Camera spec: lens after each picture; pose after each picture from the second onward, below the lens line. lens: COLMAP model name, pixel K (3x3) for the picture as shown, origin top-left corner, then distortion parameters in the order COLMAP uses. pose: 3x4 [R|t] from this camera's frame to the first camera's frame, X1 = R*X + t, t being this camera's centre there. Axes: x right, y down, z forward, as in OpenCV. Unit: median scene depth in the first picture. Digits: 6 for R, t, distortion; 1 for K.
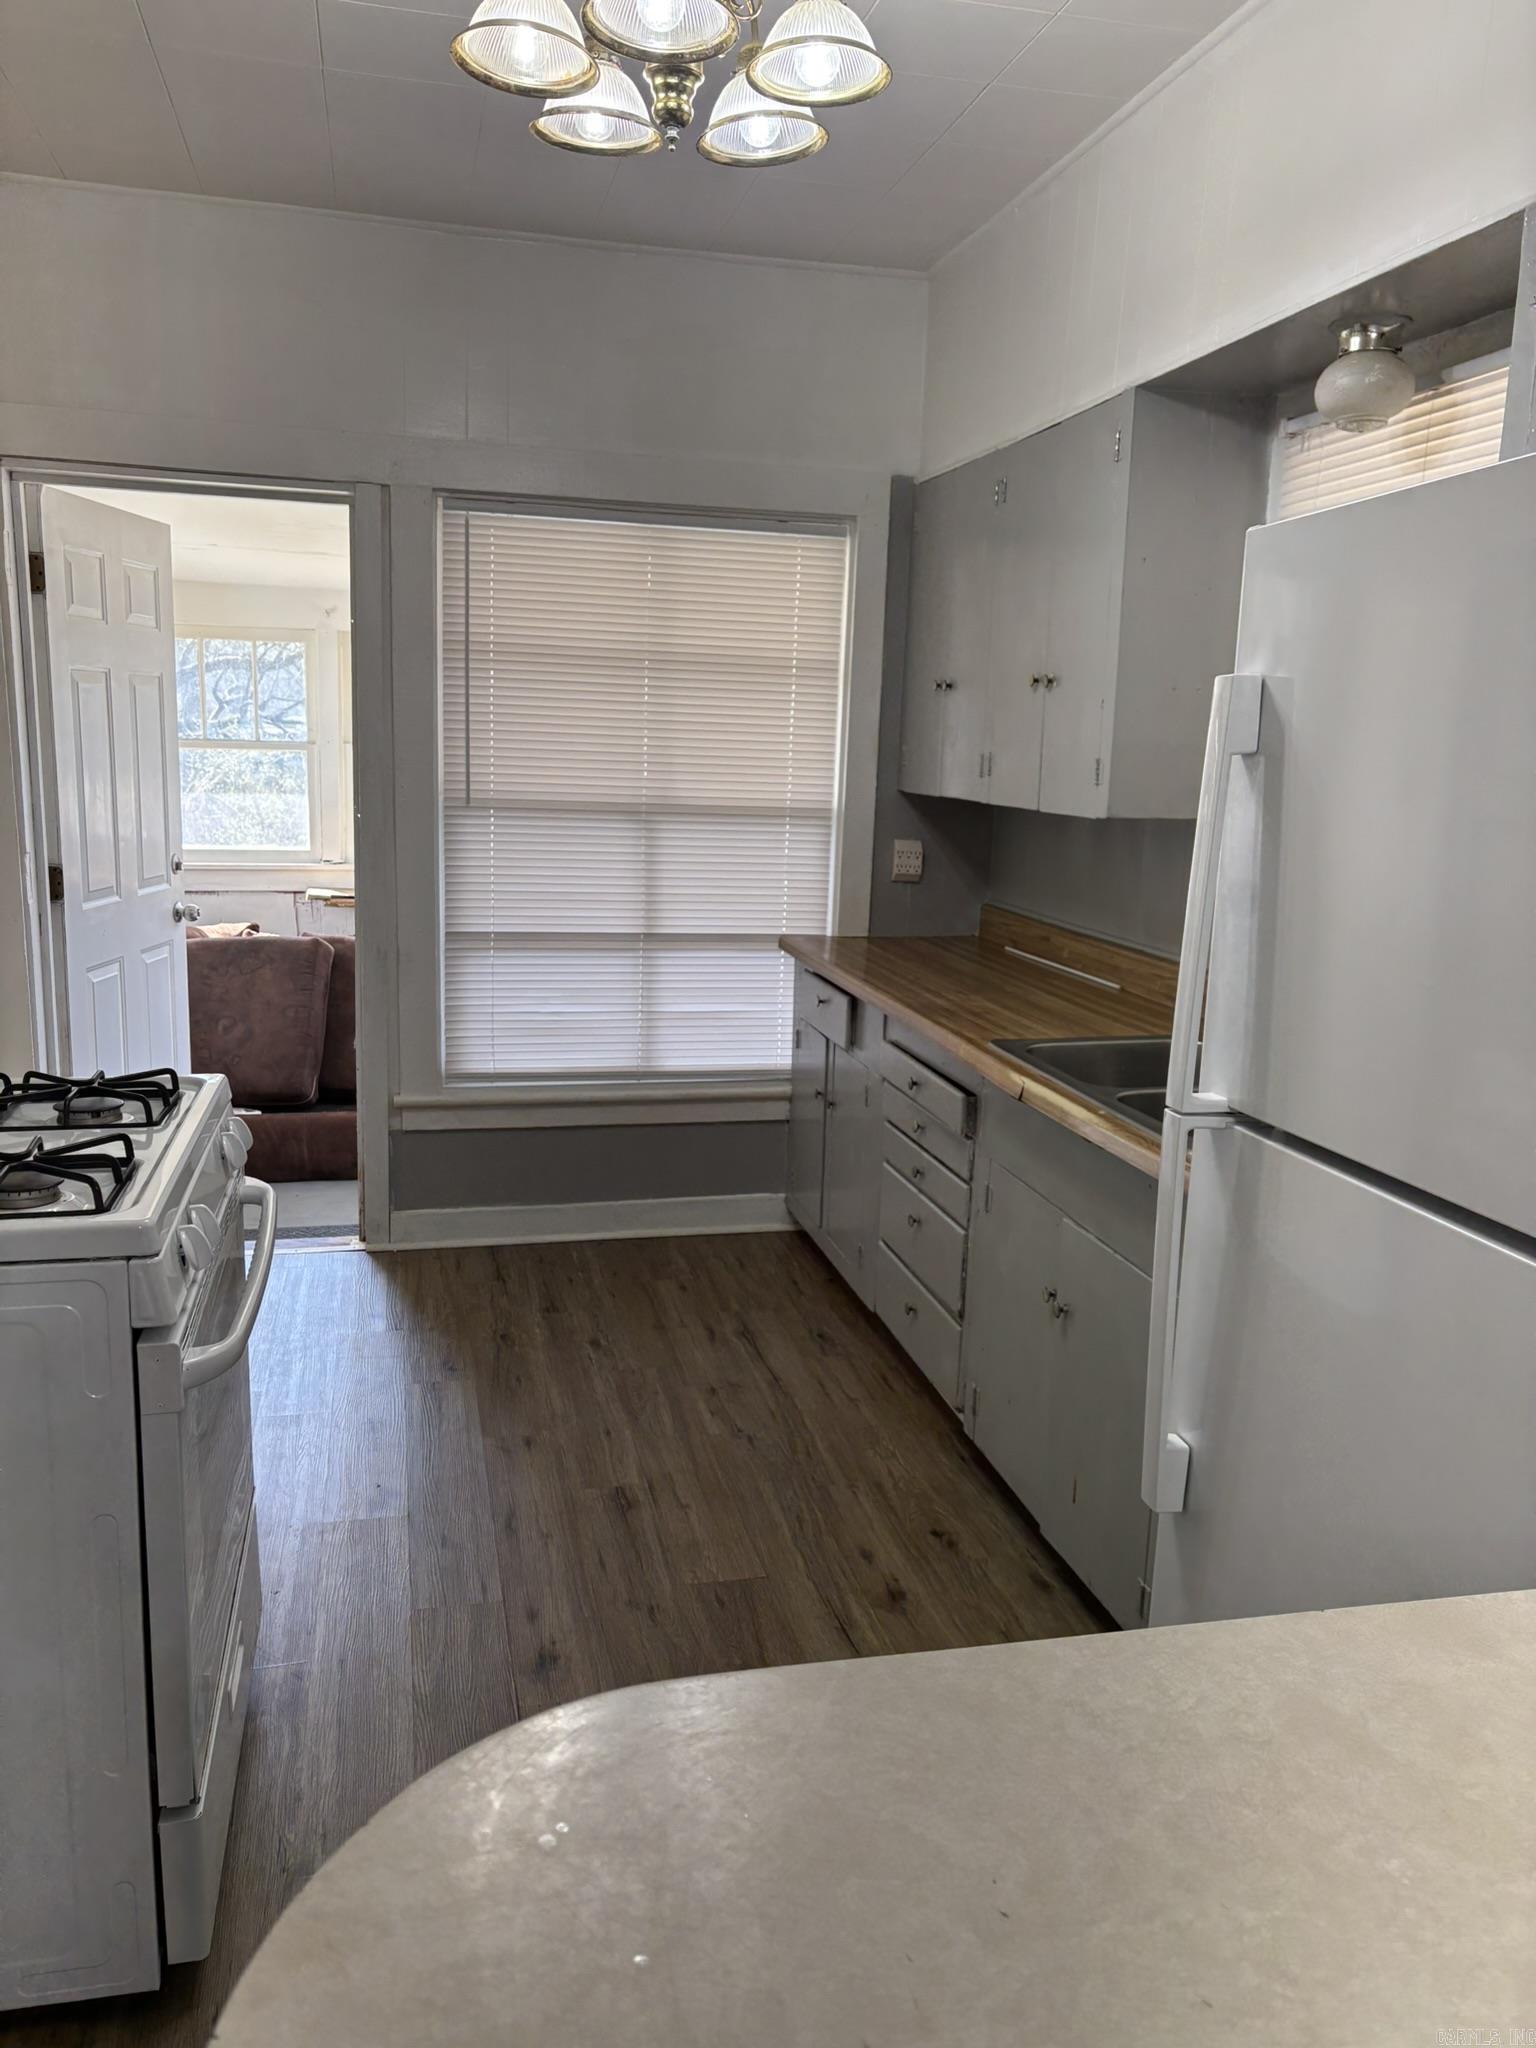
lens RADIAL K [[1559.1, 0, 768.0], [0, 1559.1, 1024.0], [0, 0, 1]] dist [-0.000853, -0.007028]
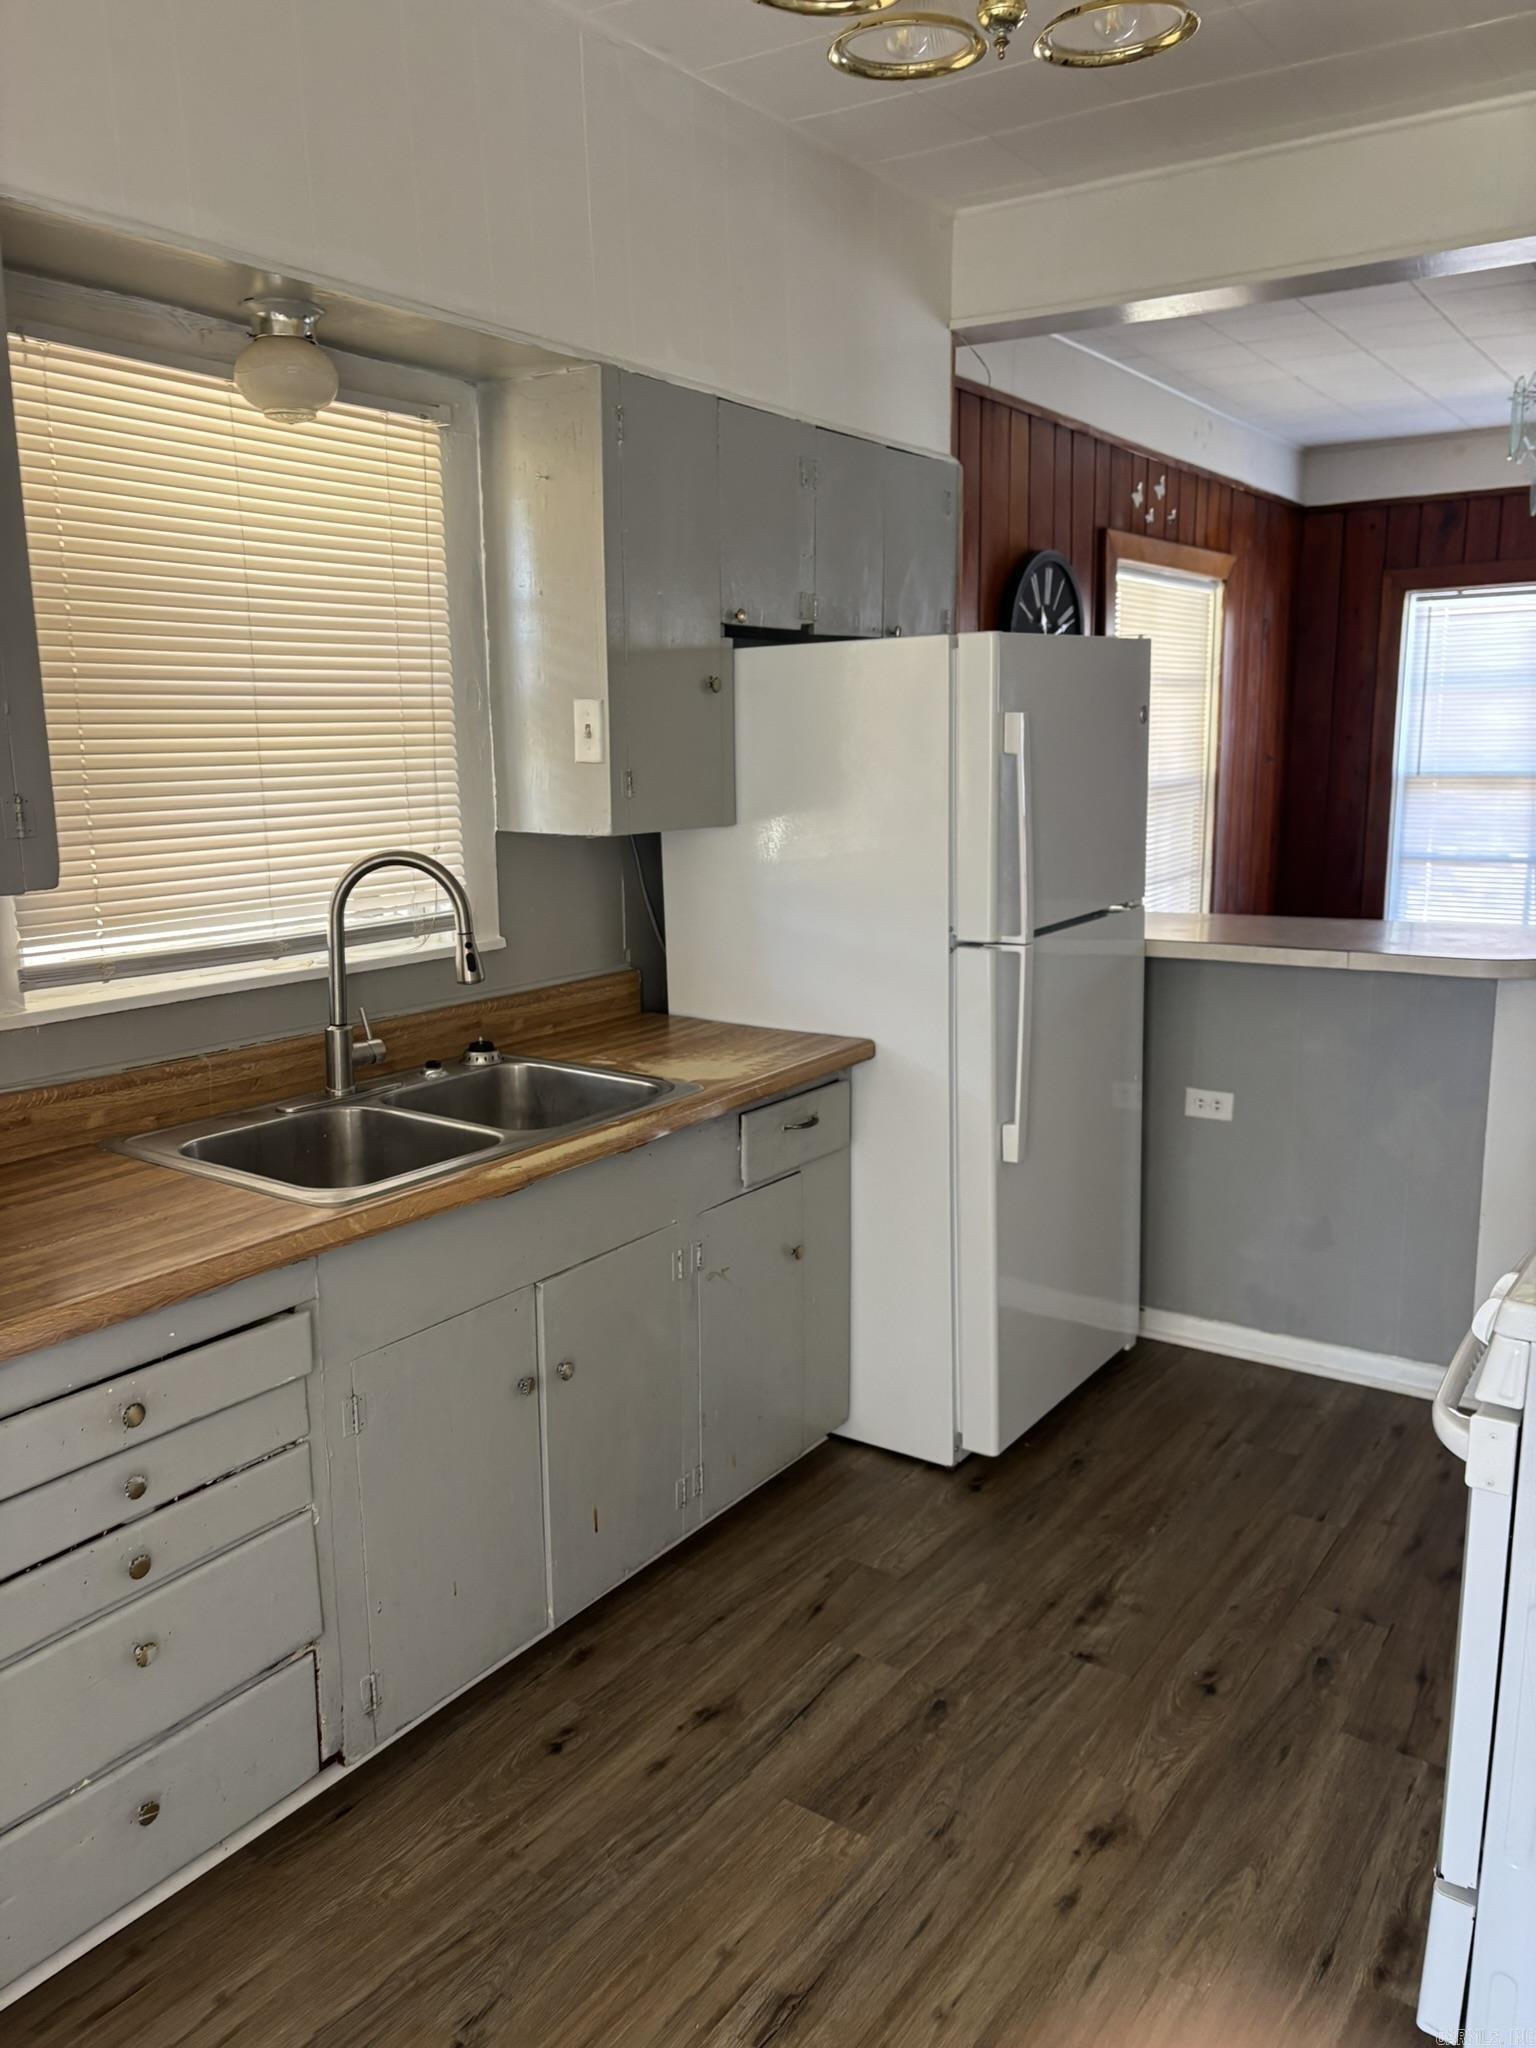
lens RADIAL K [[1530.7, 0, 768.0], [0, 1530.7, 1024.0], [0, 0, 1]] dist [0.000920, -0.003945]
pose [[-0.664826, -0.164308, 0.728703, -0.351652], [0.130941, 0.934772, 0.330236, -0.197419], [-0.735432, 0.314967, -0.599946, 0.939263]]
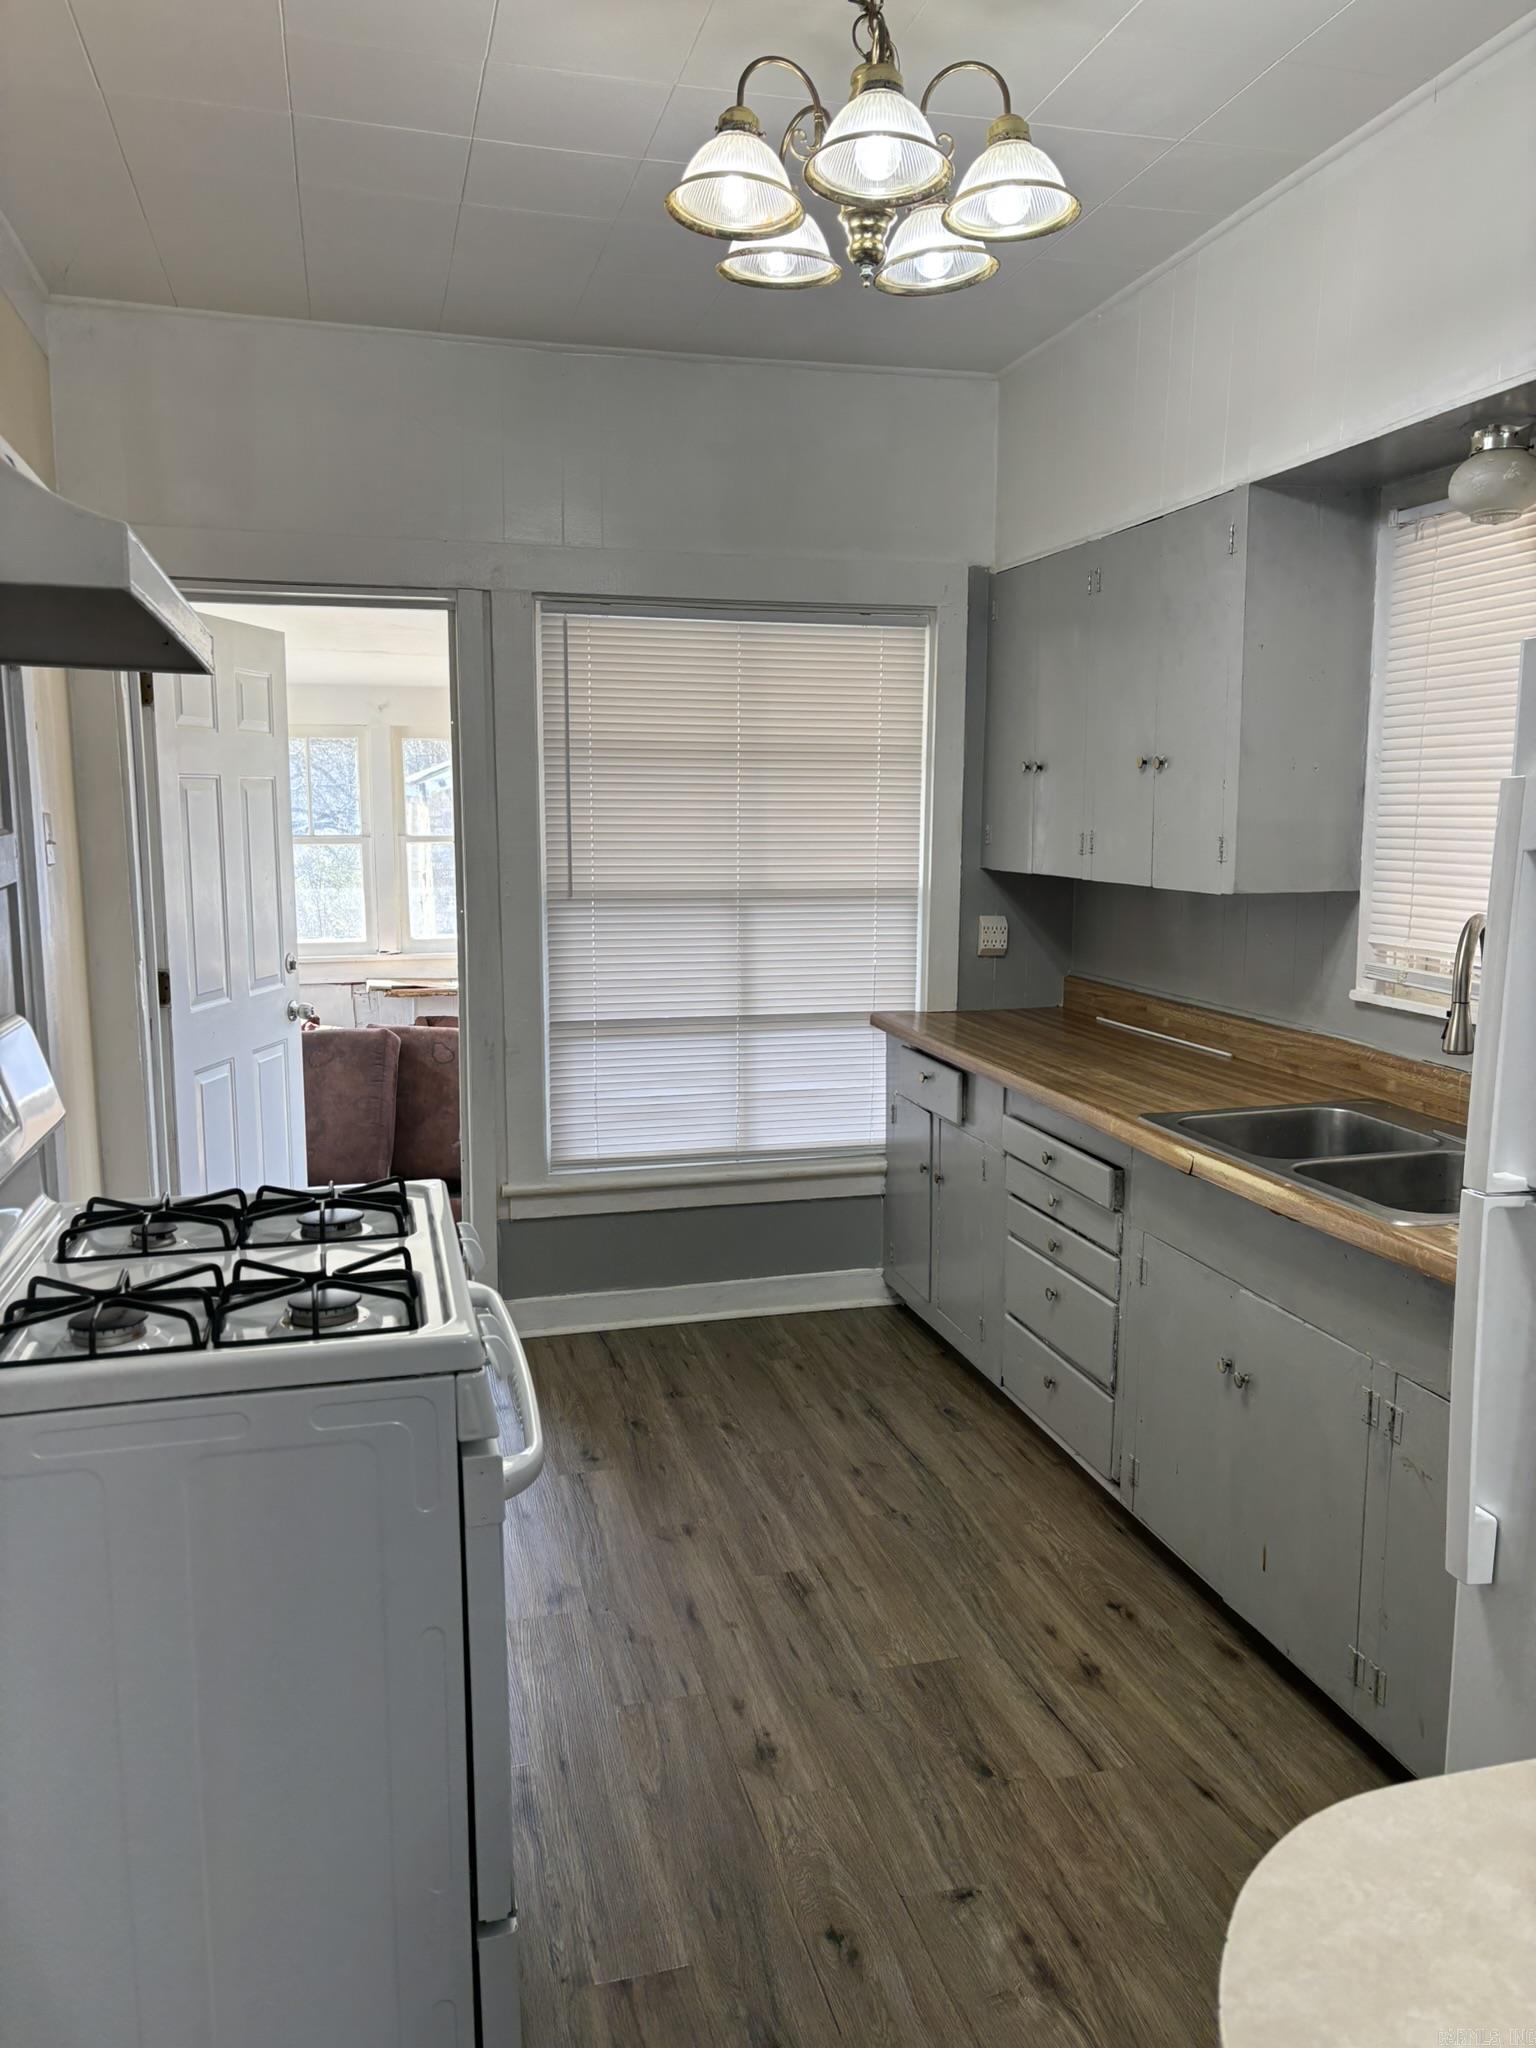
lens RADIAL K [[1550.7, 0, 768.0], [0, 1550.7, 1015.5], [0, 0, 1]] dist [-0.000763, -0.006325]
pose [[0.999245, -0.034904, 0.017040, -0.087840], [0.035671, 0.998260, -0.046950, -0.011748], [-0.015372, 0.047522, 0.998752, -0.012188]]
